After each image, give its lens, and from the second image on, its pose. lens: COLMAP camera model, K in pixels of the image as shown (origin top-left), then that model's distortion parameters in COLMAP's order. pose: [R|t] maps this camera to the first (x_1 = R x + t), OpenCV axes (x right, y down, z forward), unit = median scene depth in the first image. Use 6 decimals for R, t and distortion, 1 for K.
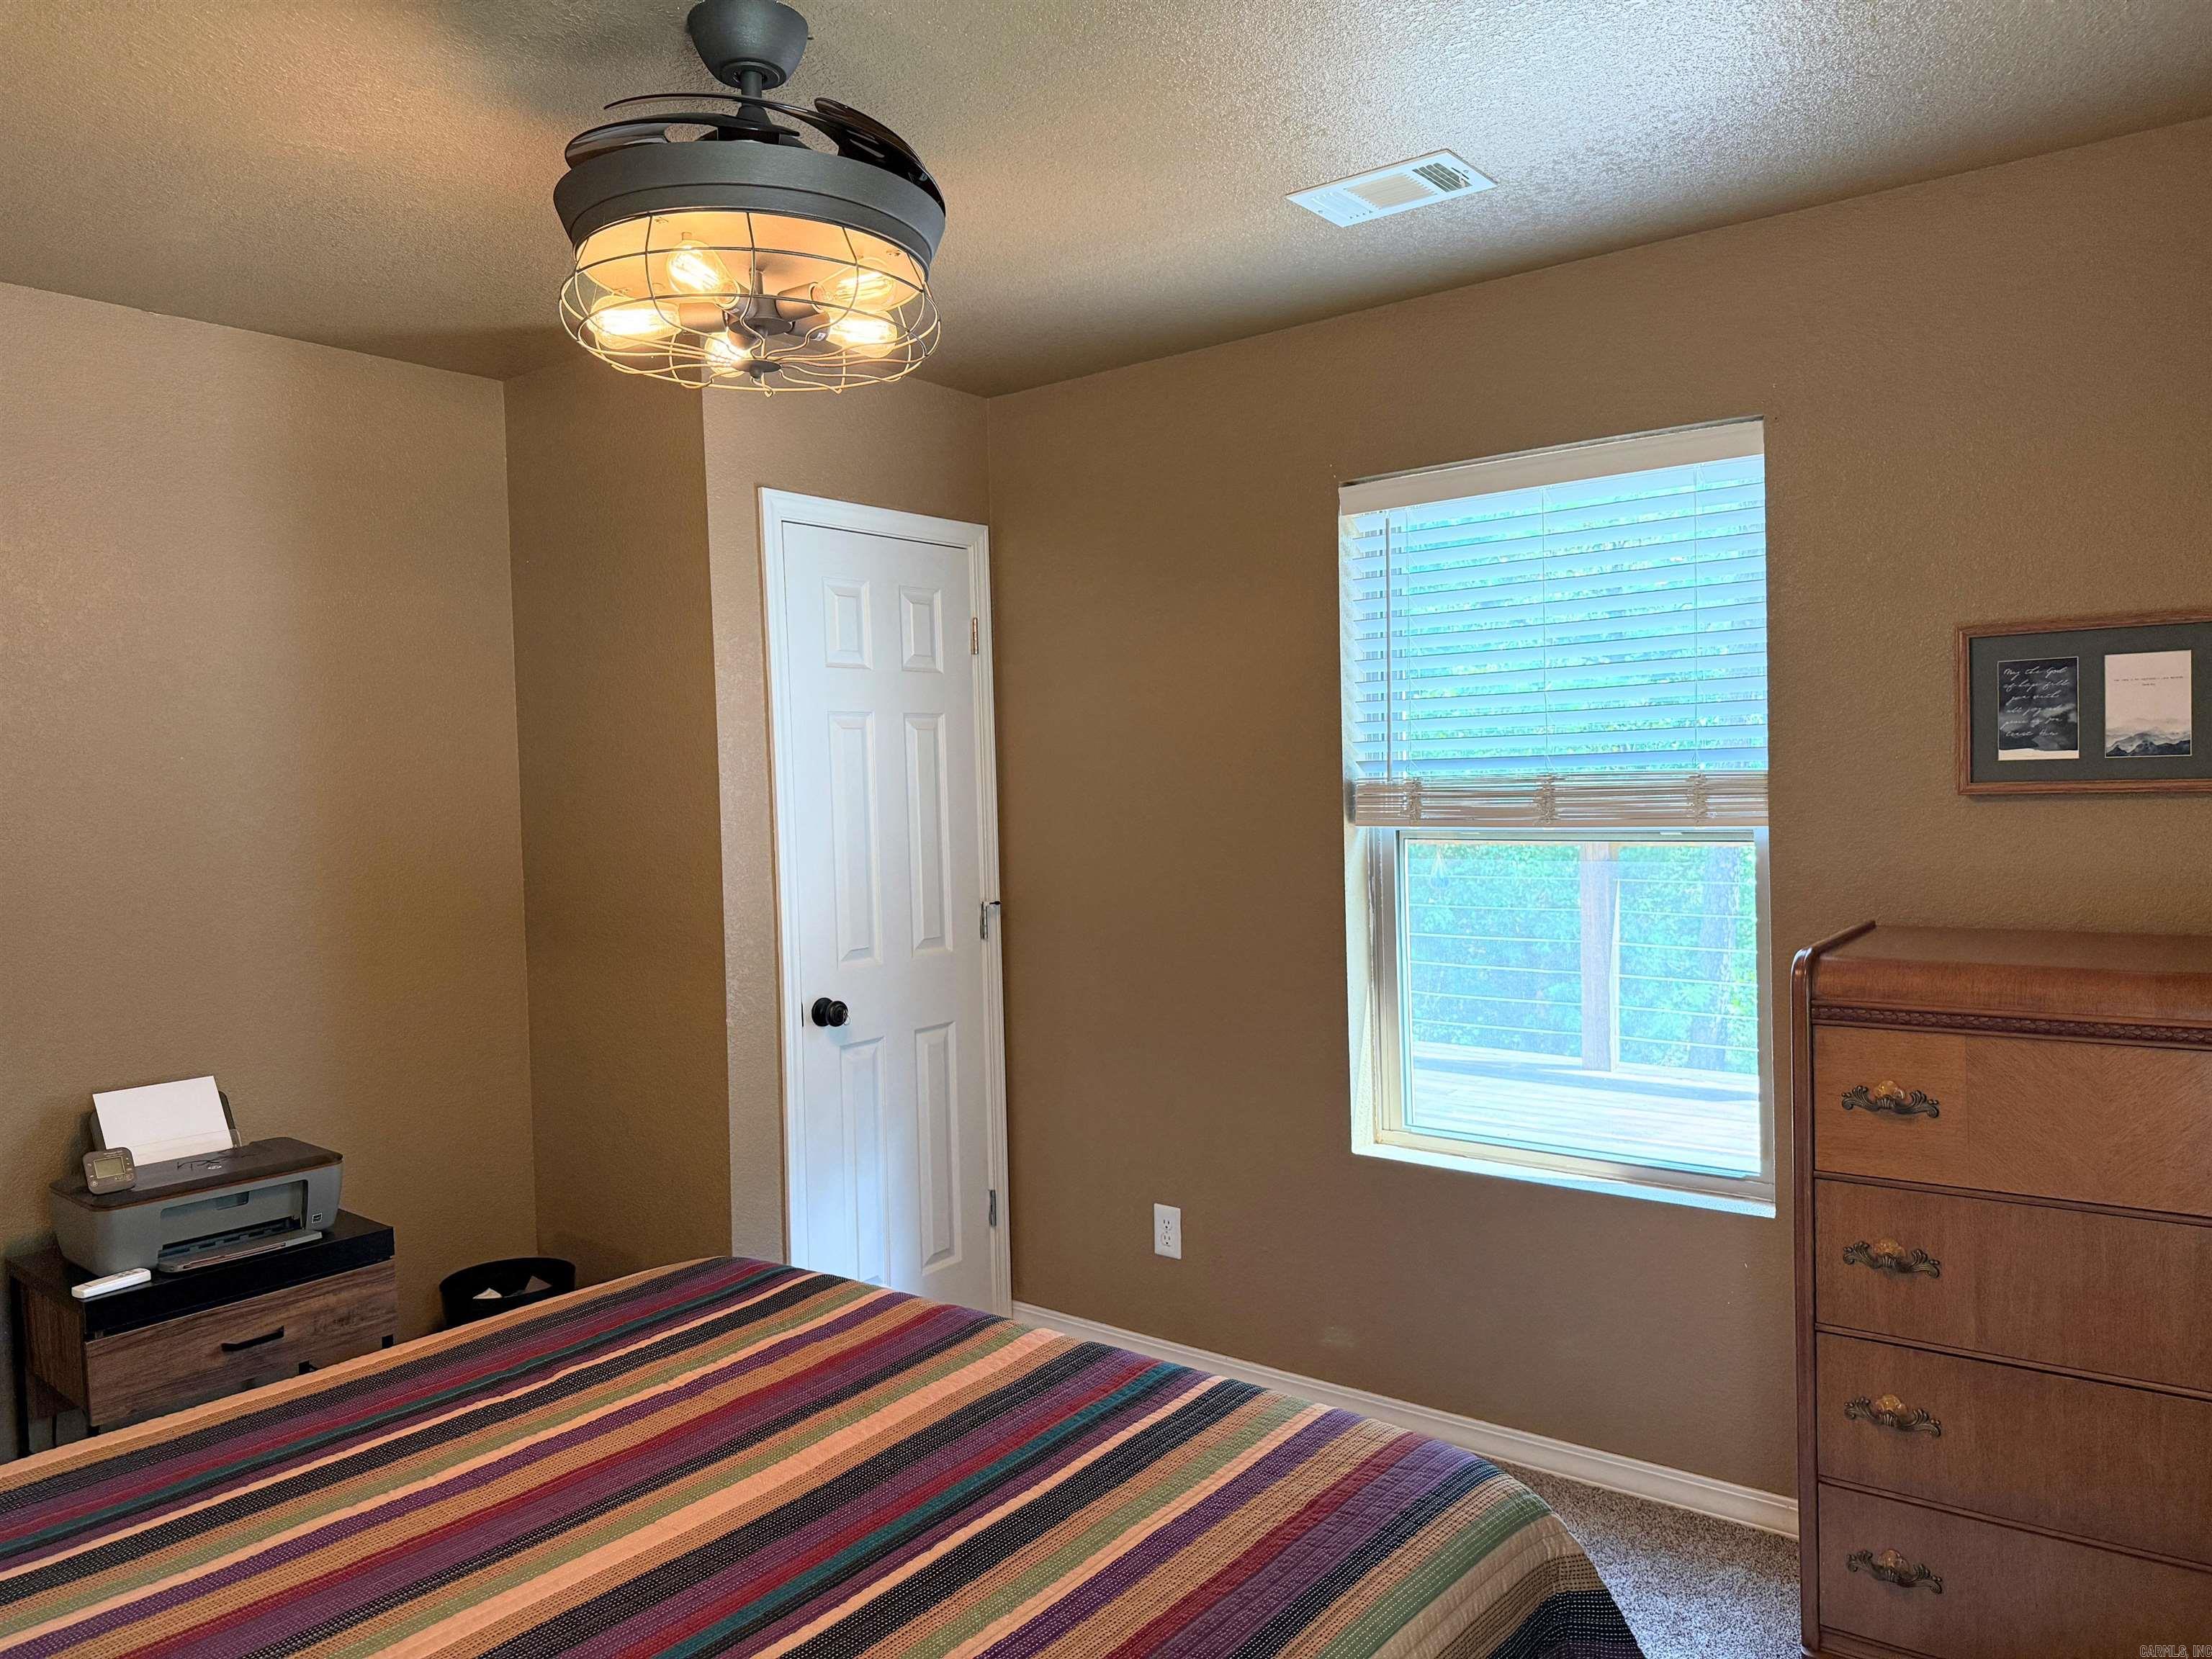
lens RADIAL K [[1548.8, 0, 1105.2], [0, 1548.8, 837.7], [0, 0, 1]] dist [0.064048, -0.082834]
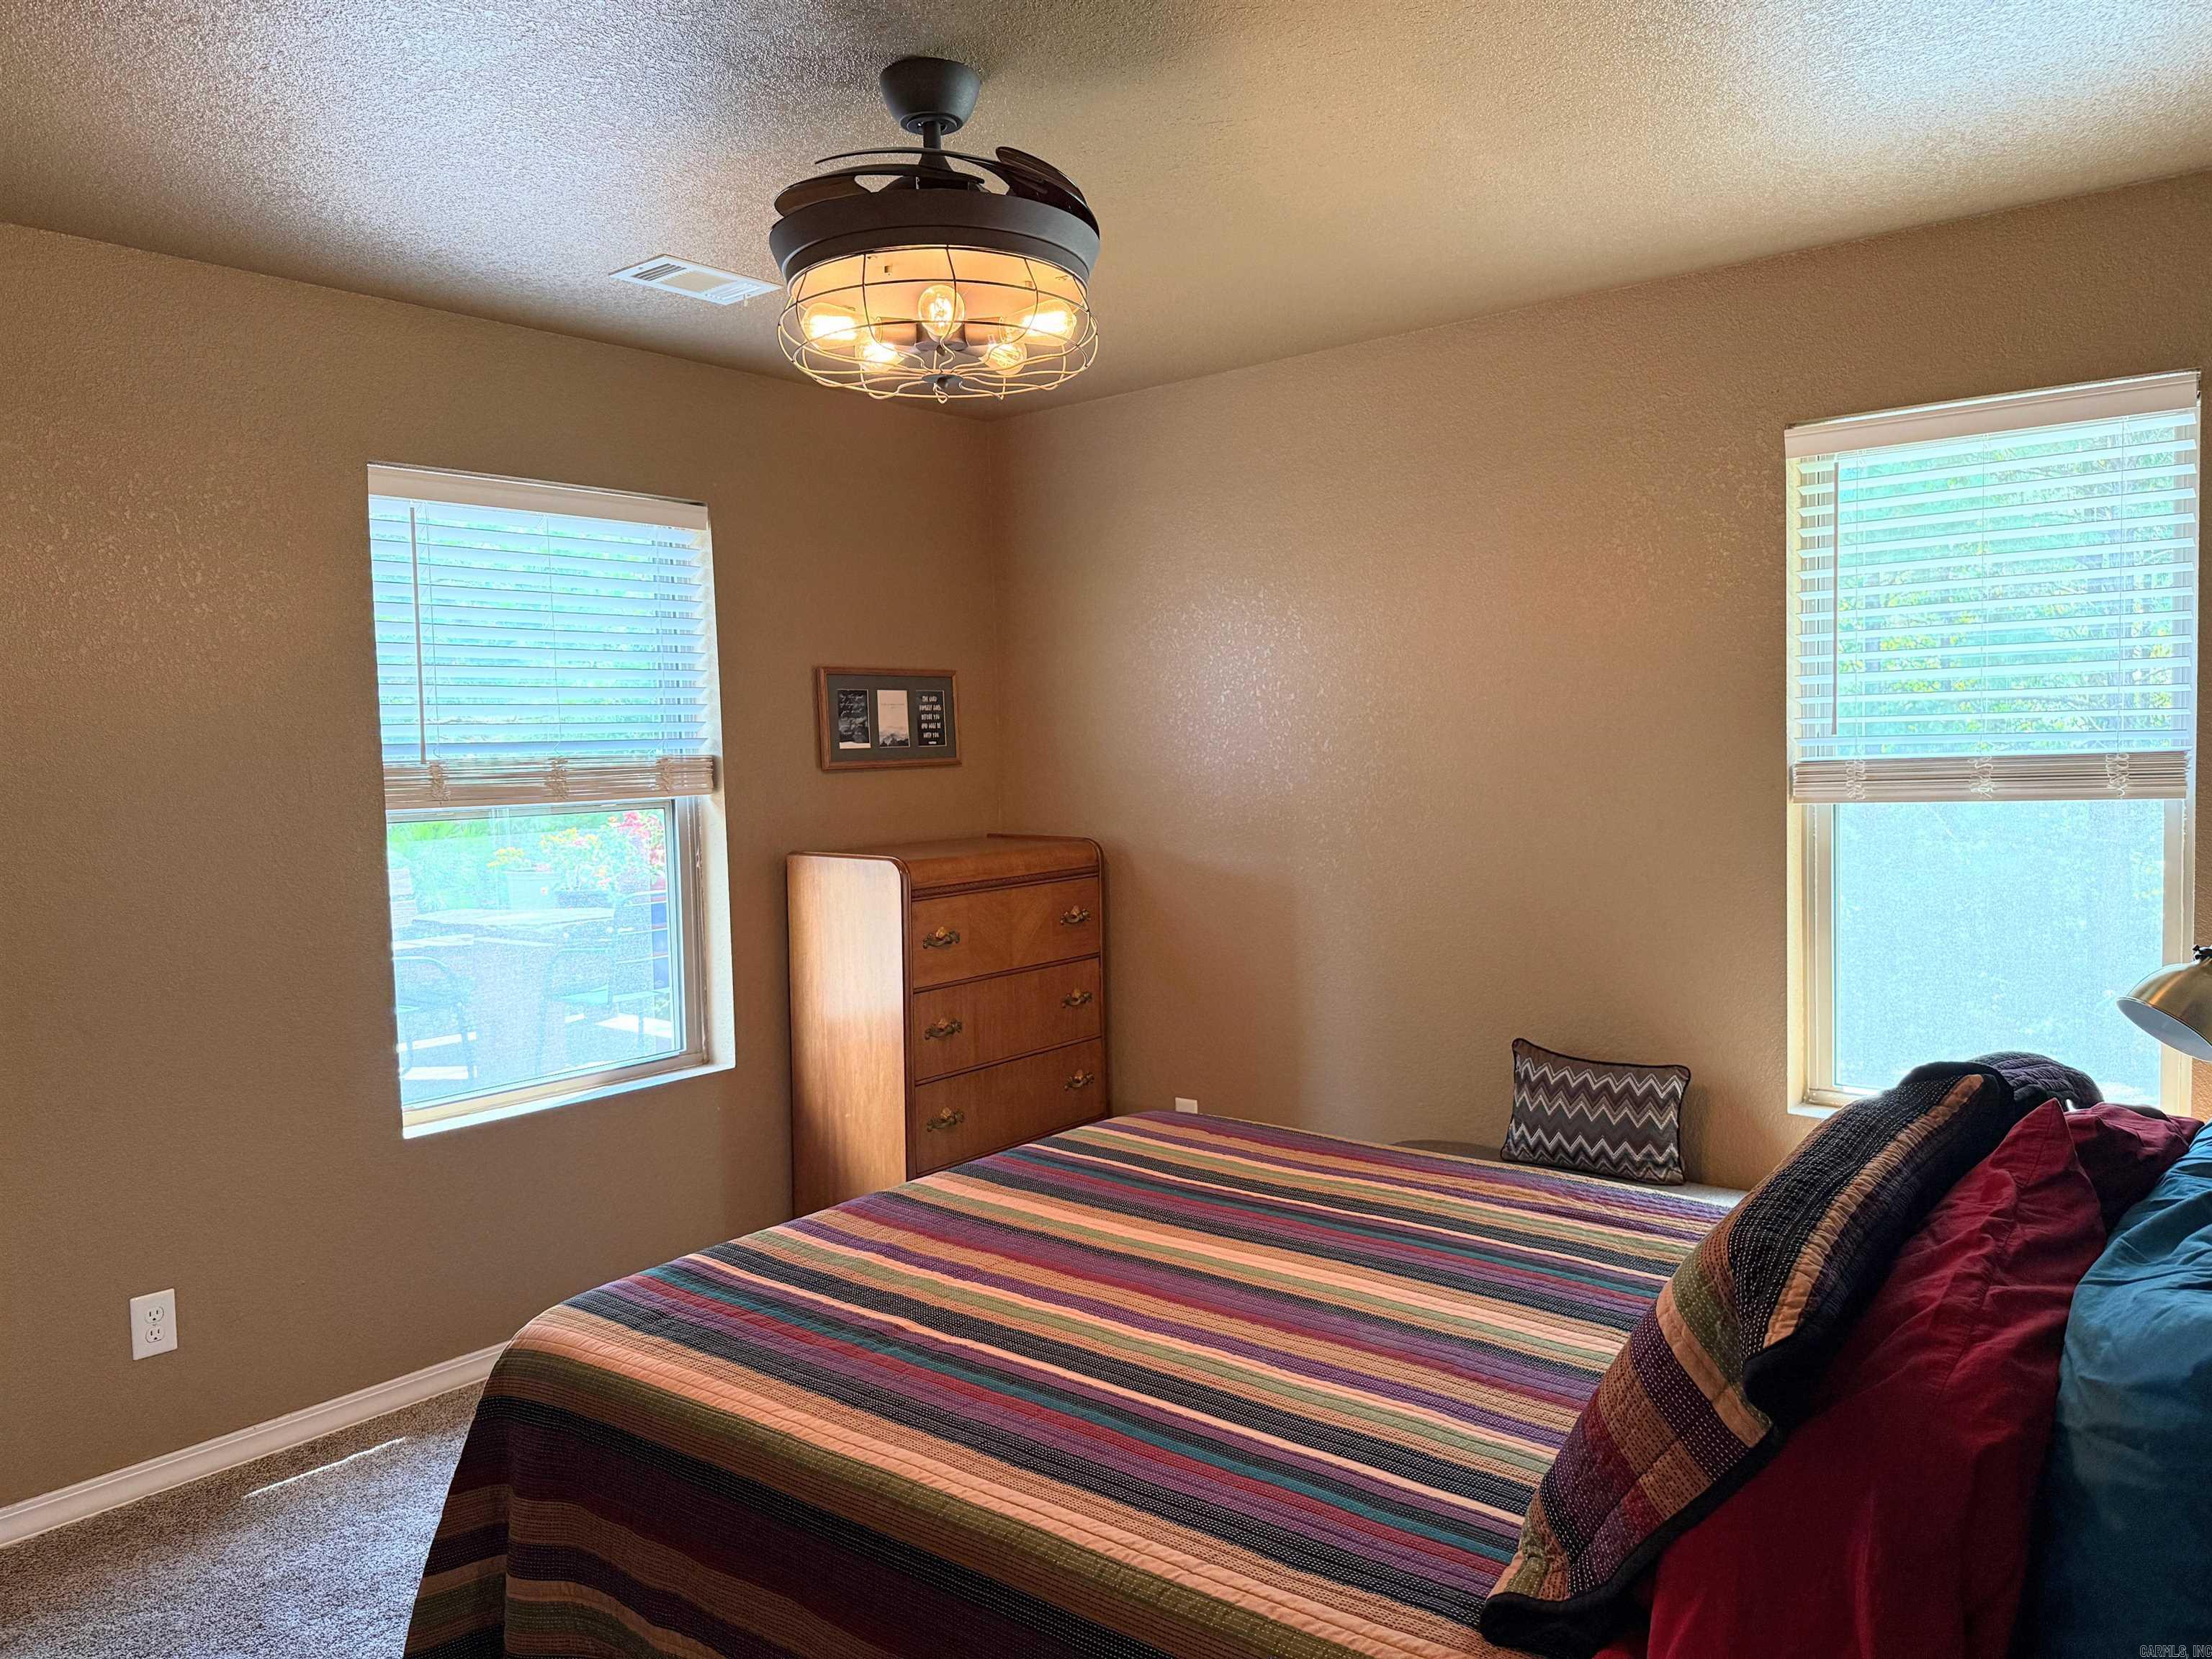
lens RADIAL K [[1548.8, 0, 1111.9], [0, 1548.8, 826.1], [0, 0, 1]] dist [0.064048, -0.082834]
pose [[0.021419, -0.029146, 0.999346, -1.095486], [0.062297, 0.997671, 0.027762, 0.005572], [-0.997828, 0.061661, 0.023185, 0.682661]]
